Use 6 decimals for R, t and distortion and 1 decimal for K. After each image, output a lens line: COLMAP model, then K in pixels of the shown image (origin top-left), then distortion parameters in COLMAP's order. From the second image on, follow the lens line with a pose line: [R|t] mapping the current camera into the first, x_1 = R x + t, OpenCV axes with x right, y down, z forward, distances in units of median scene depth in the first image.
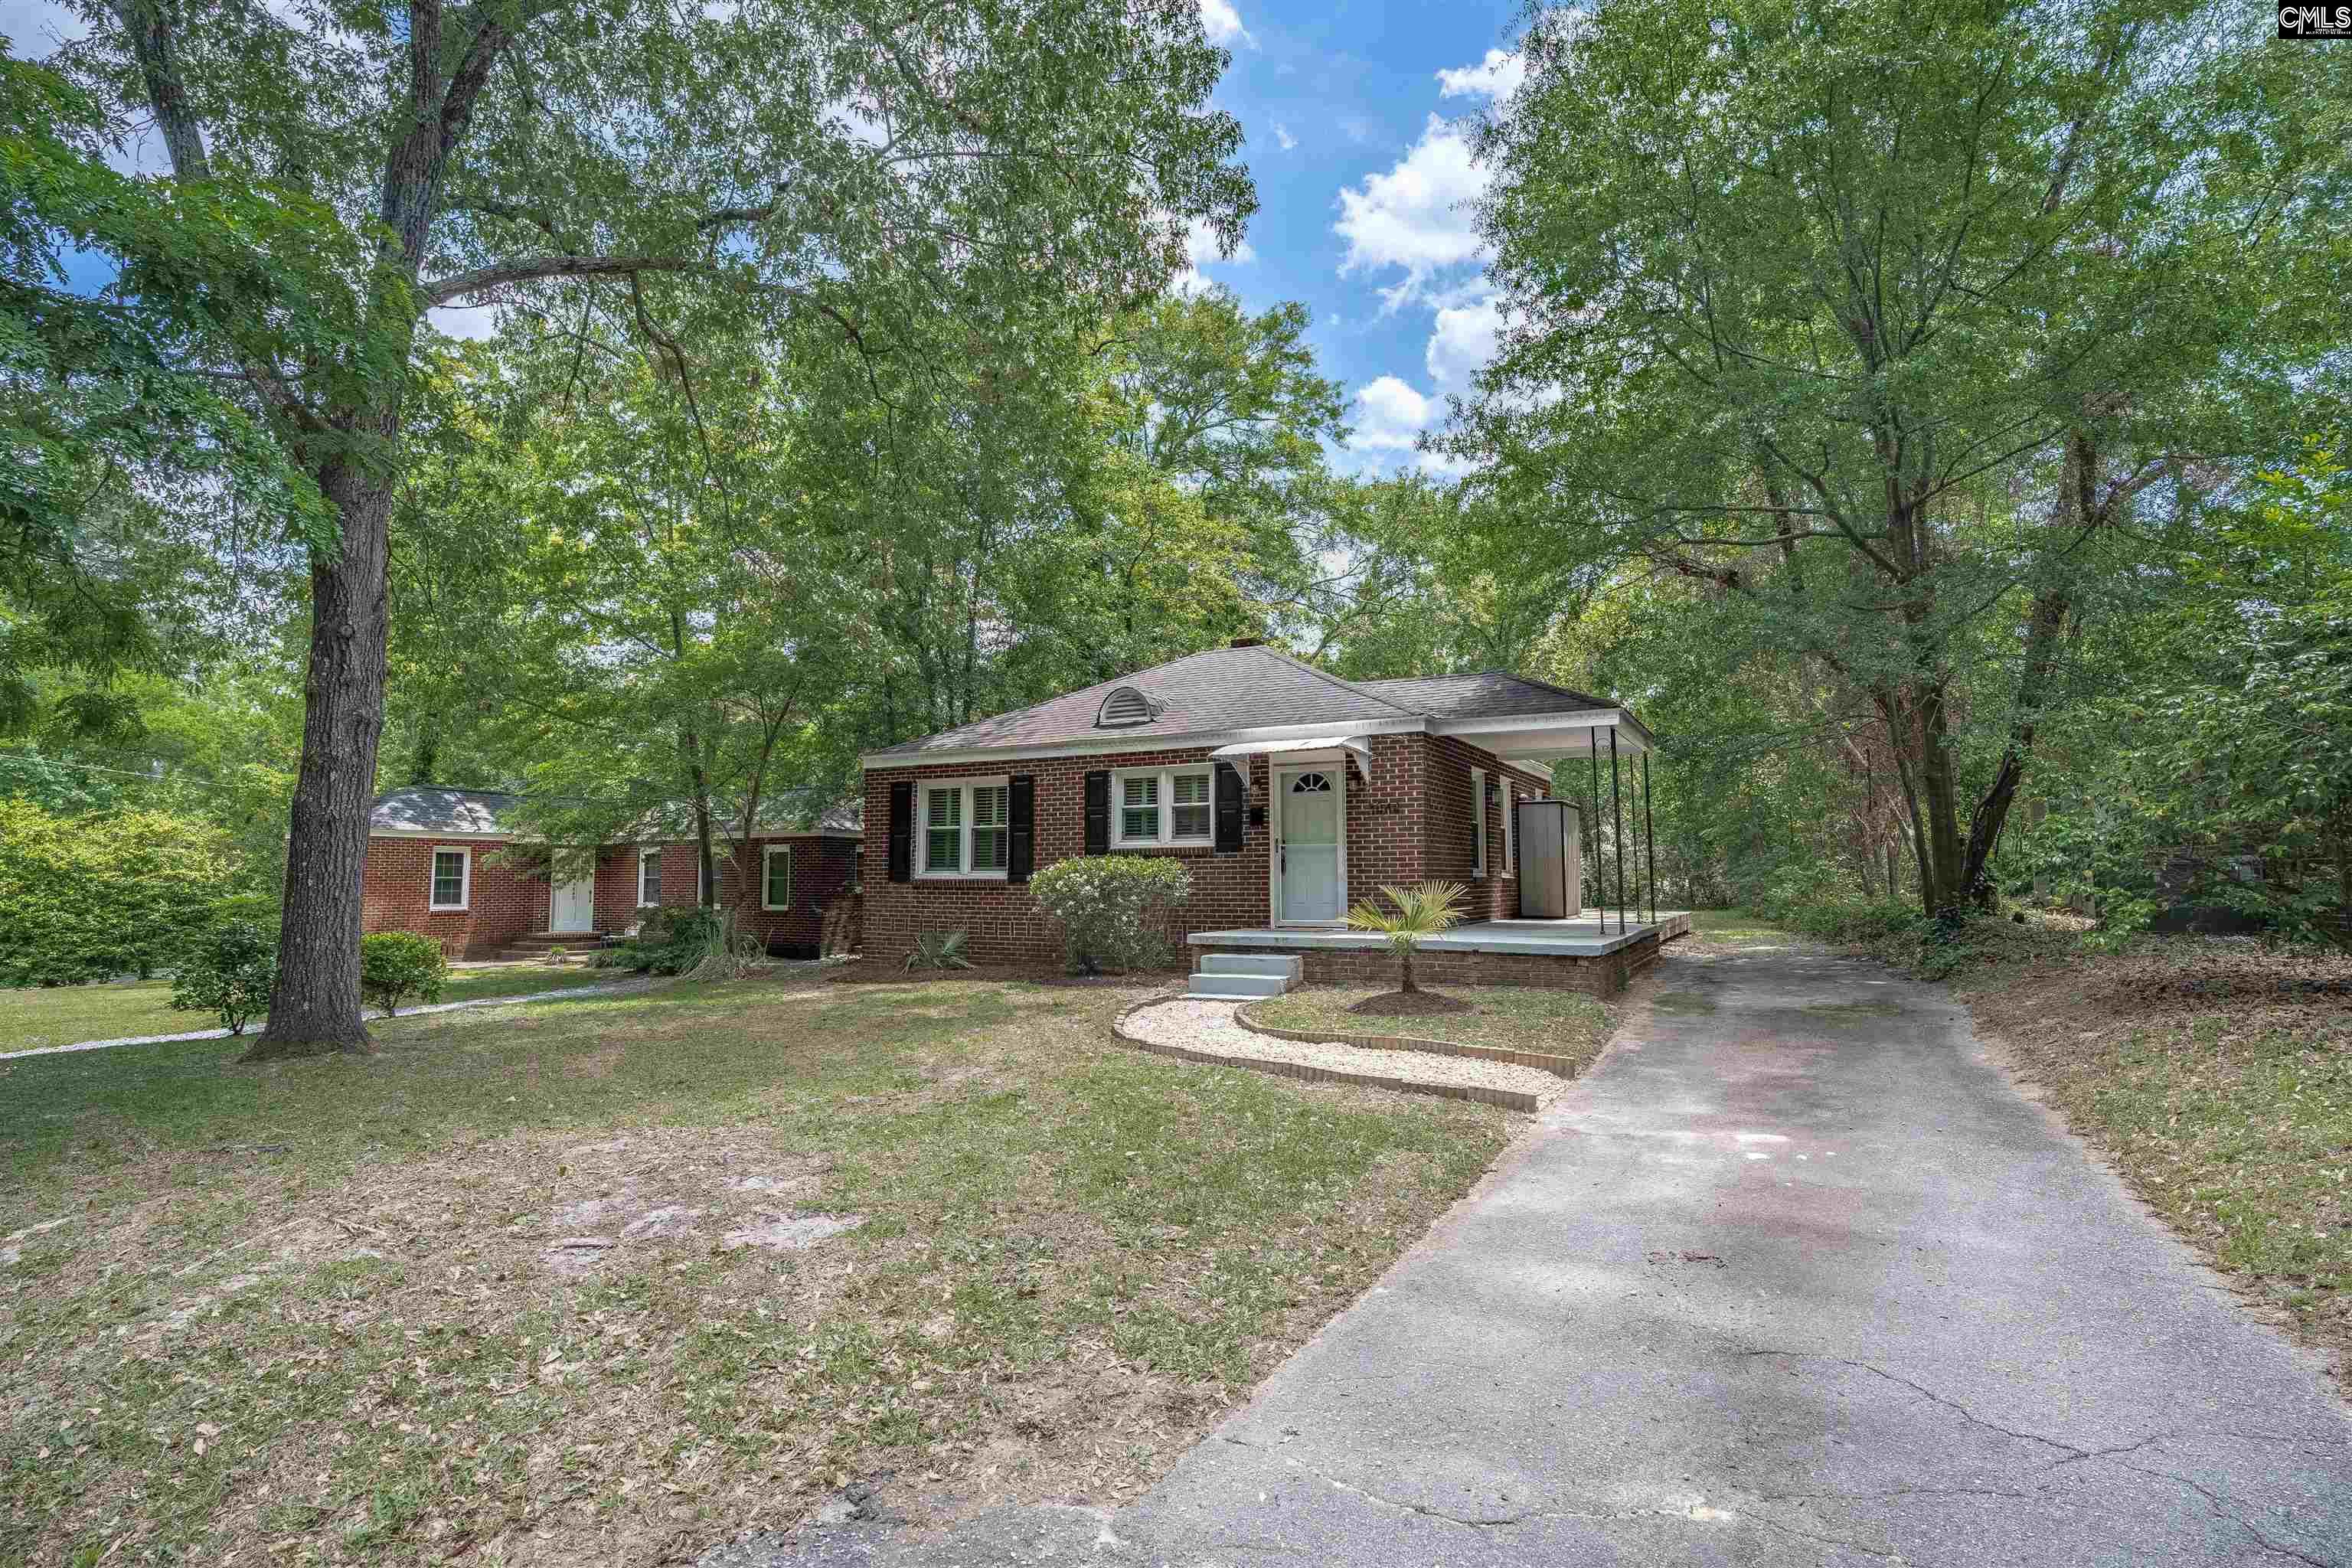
lens RADIAL K [[1108.7, 0, 1160.8], [0, 1108.7, 776.5], [0, 0, 1]] dist [-0.027040, 0.002983]
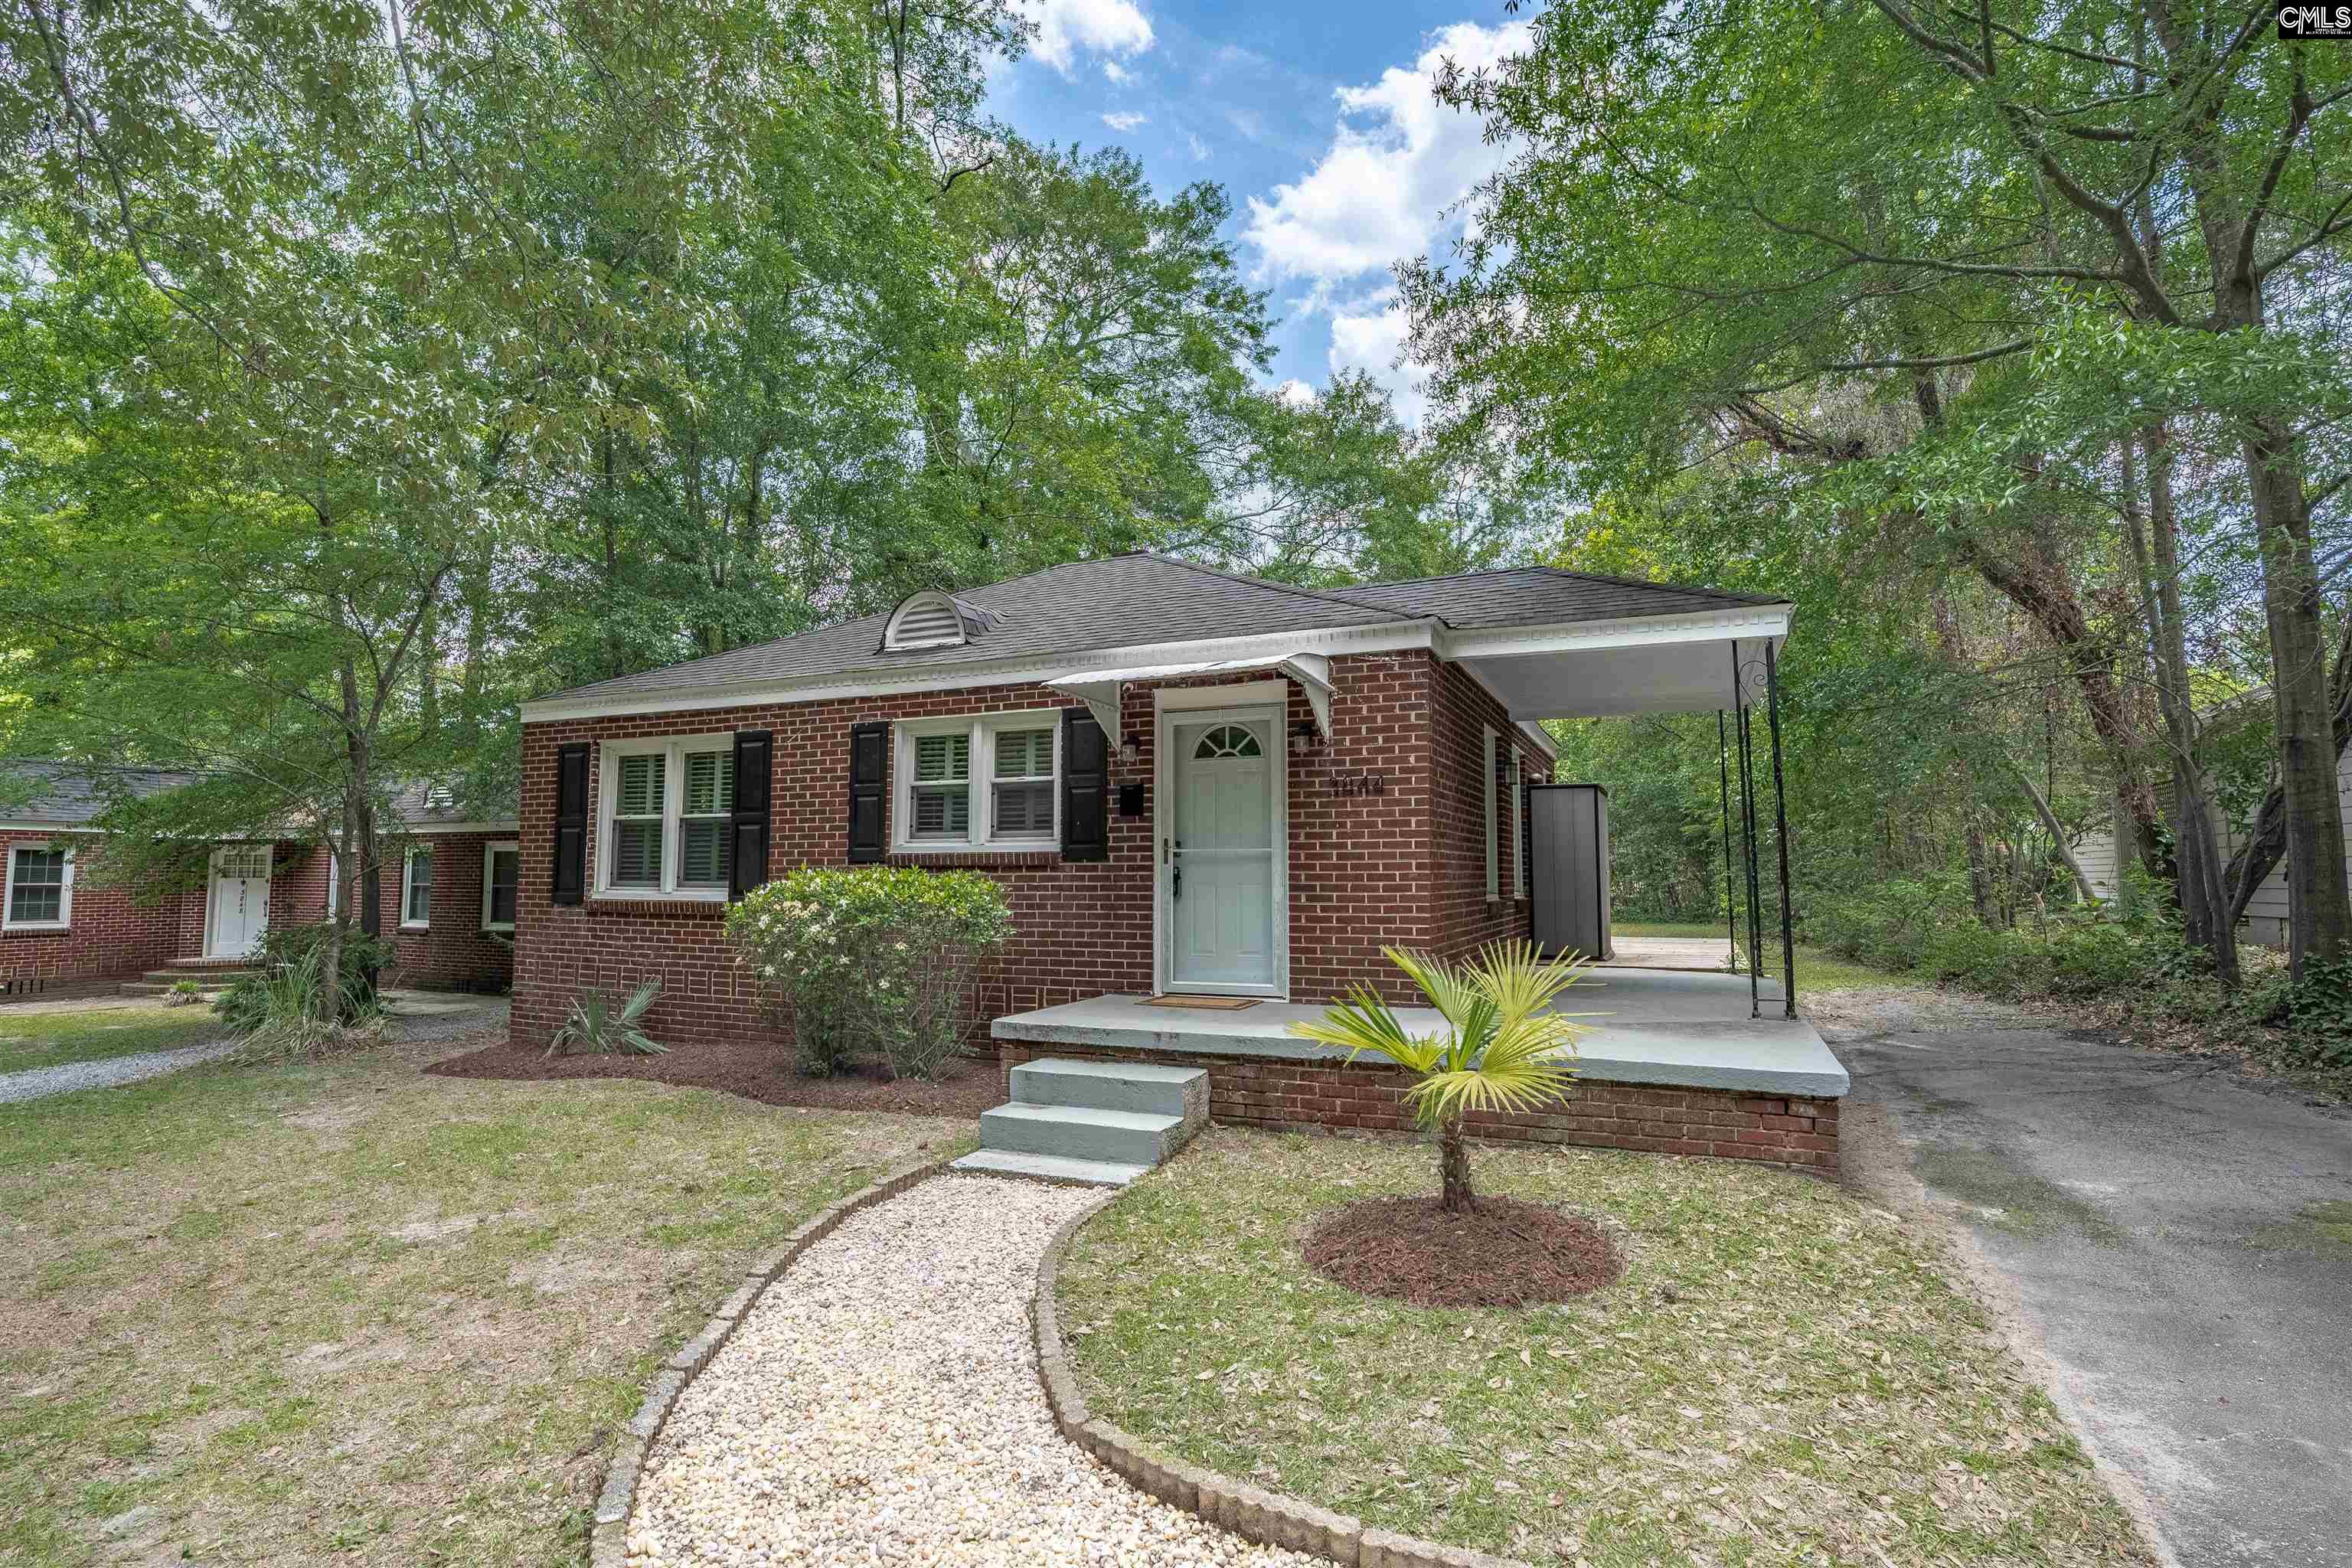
lens RADIAL K [[1108.7, 0, 1171.4], [0, 1108.7, 781.9], [0, 0, 1]] dist [-0.027040, 0.002983]
pose [[0.995985, 0.009740, 0.088992, 0.049830], [-0.010457, 0.999917, 0.007589, 0.019838], [-0.088911, -0.008489, 0.996003, 0.381233]]
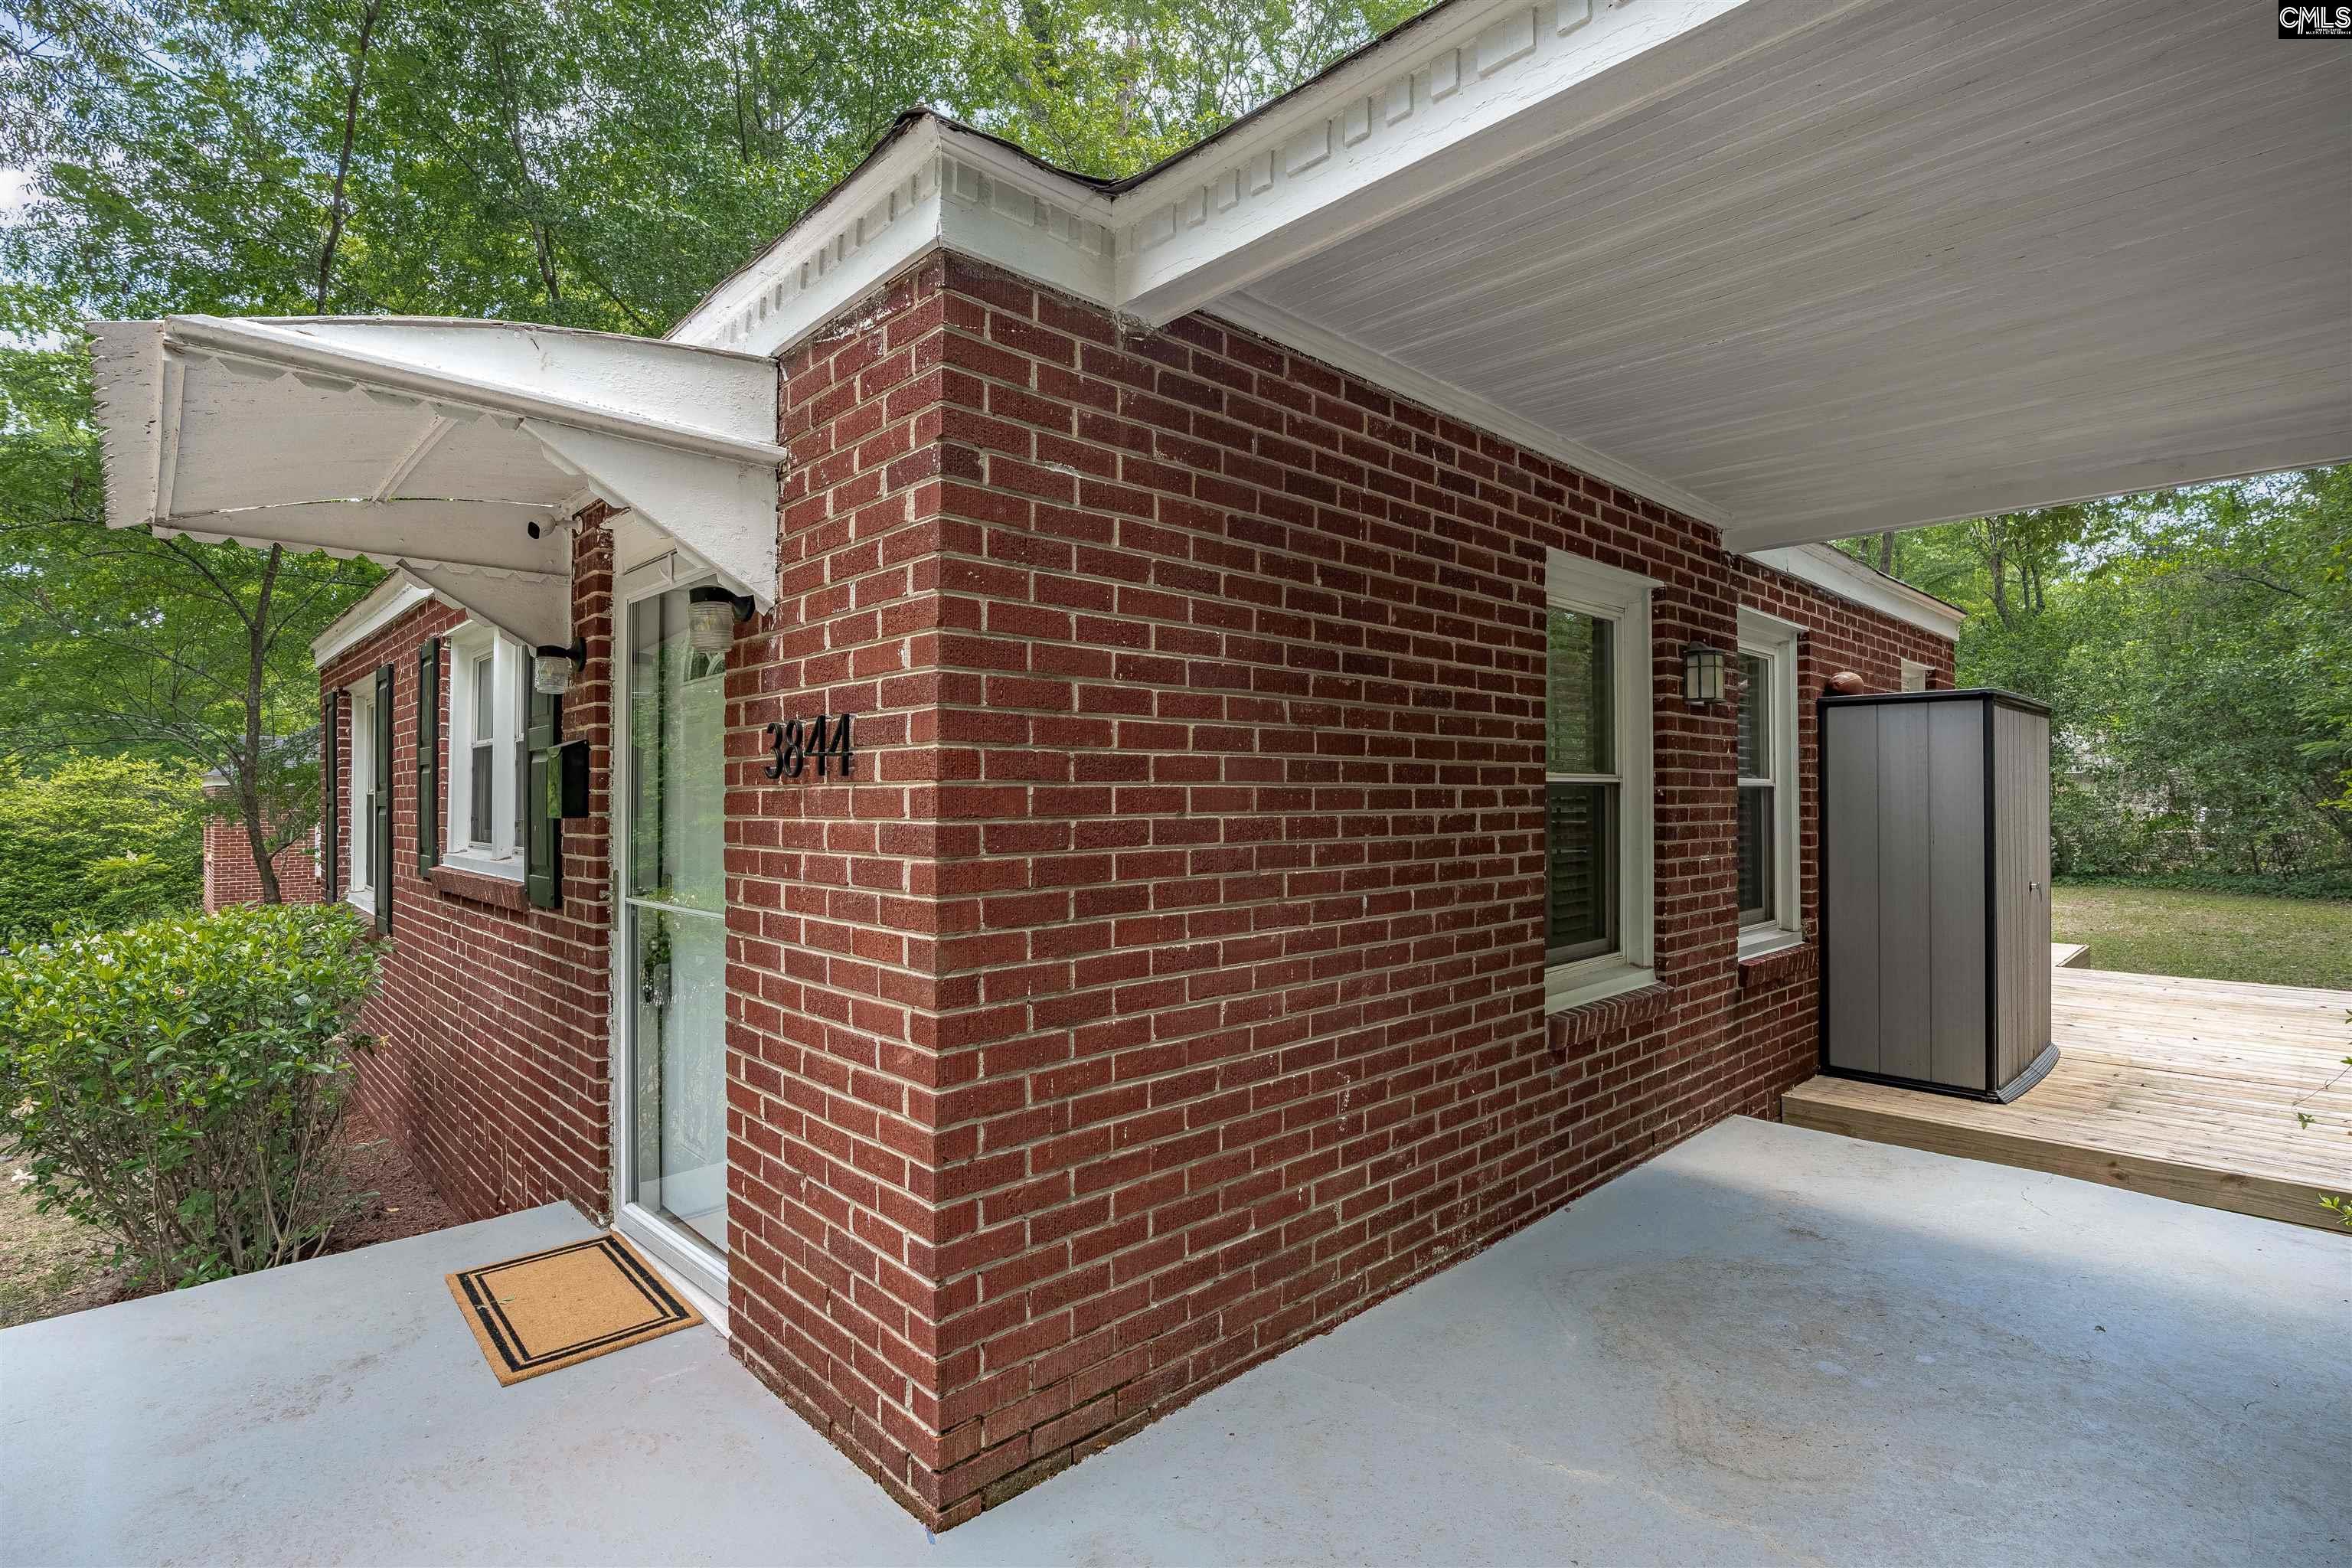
lens RADIAL K [[1108.7, 0, 1179.7], [0, 1108.7, 785.6], [0, 0, 1]] dist [-0.027040, 0.002983]
pose [[0.957226, -0.004786, -0.289303, 0.261706], [0.029611, 0.996234, 0.081495, 0.018659], [0.287823, -0.086576, 0.953762, 0.715941]]
